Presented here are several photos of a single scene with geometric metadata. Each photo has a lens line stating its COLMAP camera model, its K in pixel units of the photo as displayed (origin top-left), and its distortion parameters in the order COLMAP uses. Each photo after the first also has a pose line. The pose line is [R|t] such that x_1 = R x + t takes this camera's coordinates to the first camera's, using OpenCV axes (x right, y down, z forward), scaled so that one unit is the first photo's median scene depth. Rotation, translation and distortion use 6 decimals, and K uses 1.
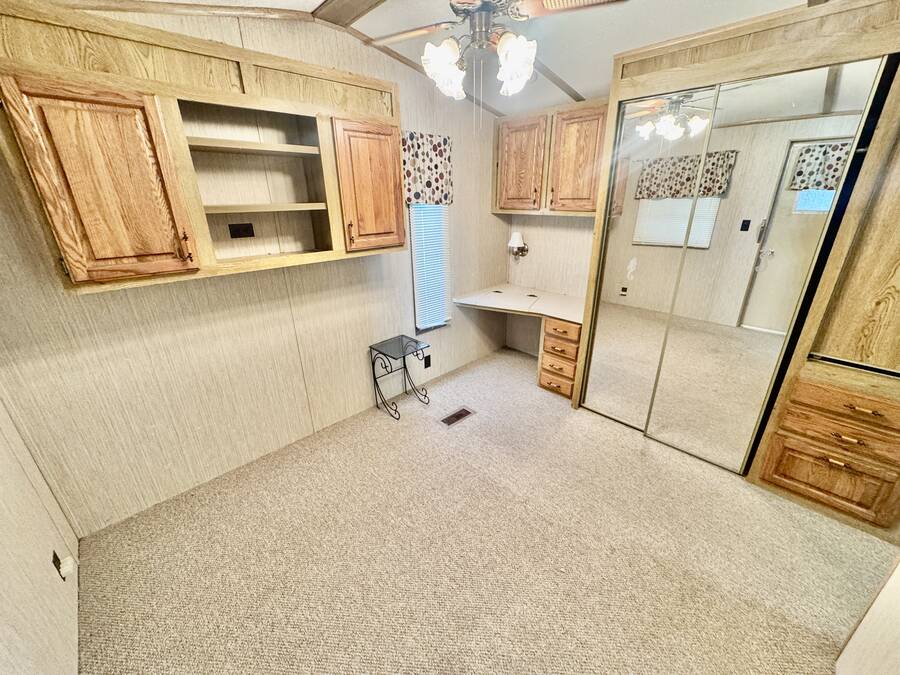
lens RADIAL K [[359.2, 0, 448.5], [0, 359.2, 336.6], [0, 0, 1]] dist [-0.002545, -0.000490]
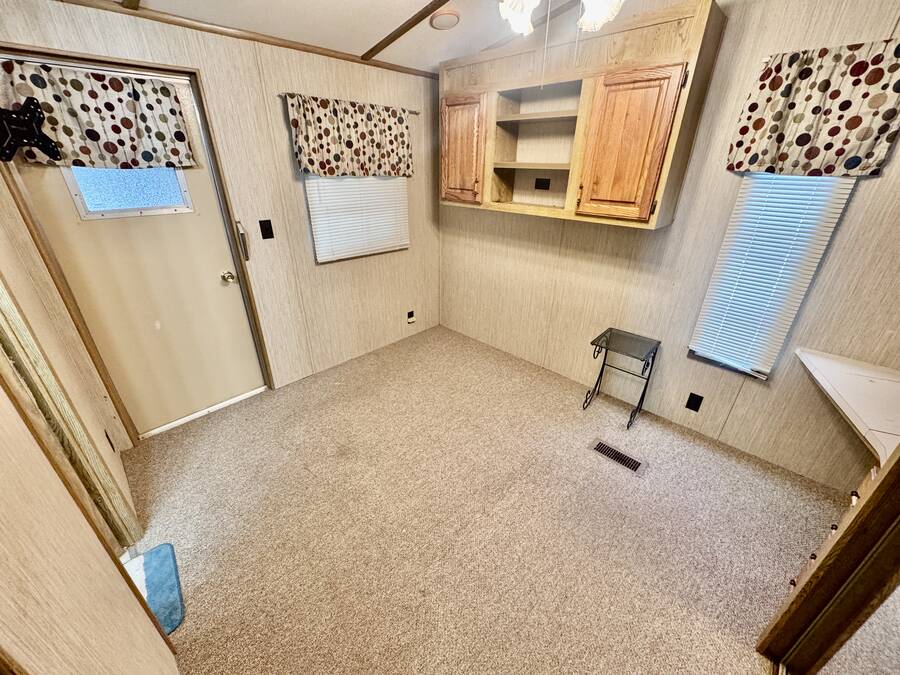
lens RADIAL K [[359.2, 0, 448.5], [0, 359.2, 336.6], [0, 0, 1]] dist [-0.002545, -0.000490]
pose [[0.026099, 0.453462, -0.890893, 0.622166], [-0.372932, 0.831276, 0.412192, -0.185047], [0.927492, 0.321485, 0.190806, 0.463421]]
